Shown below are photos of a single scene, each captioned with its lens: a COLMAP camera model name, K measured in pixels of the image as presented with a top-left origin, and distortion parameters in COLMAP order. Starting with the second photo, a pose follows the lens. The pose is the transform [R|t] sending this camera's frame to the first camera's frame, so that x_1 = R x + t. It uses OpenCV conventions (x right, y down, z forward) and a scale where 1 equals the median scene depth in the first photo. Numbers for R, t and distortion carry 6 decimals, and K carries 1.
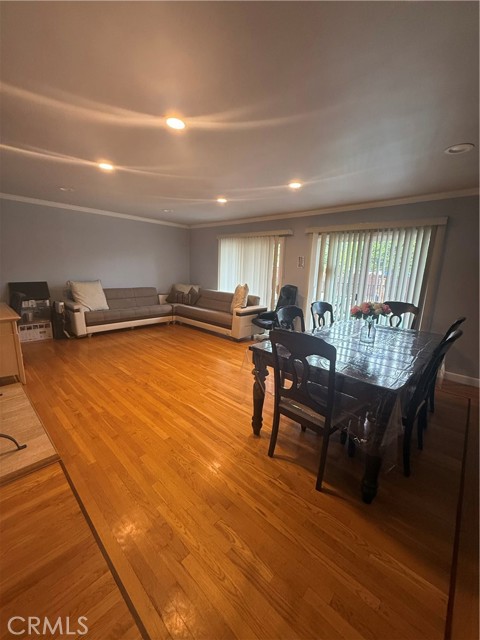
lens RADIAL K [[255.9, 0, 240.4], [0, 255.9, 319.7], [0, 0, 1]] dist [0.000026, -0.000330]
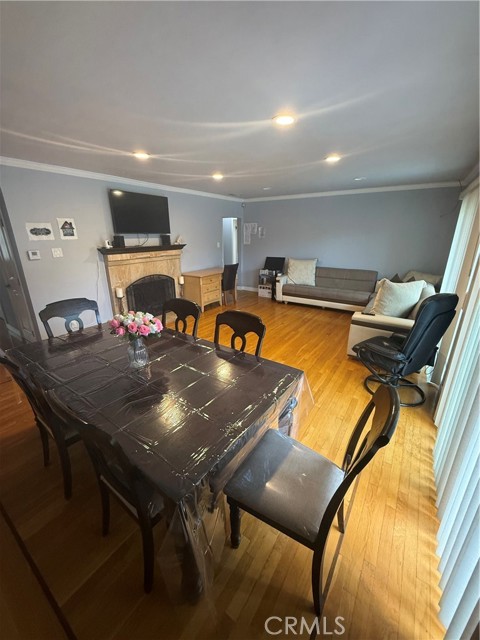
lens RADIAL K [[255.9, 0, 239.8], [0, 255.9, 319.9], [0, 0, 1]] dist [0.000026, -0.000330]
pose [[0.132654, 0.278569, -0.951211, 0.594797], [-0.193505, 0.948504, 0.250791, -0.130446], [0.972090, 0.150795, 0.179727, 0.583364]]
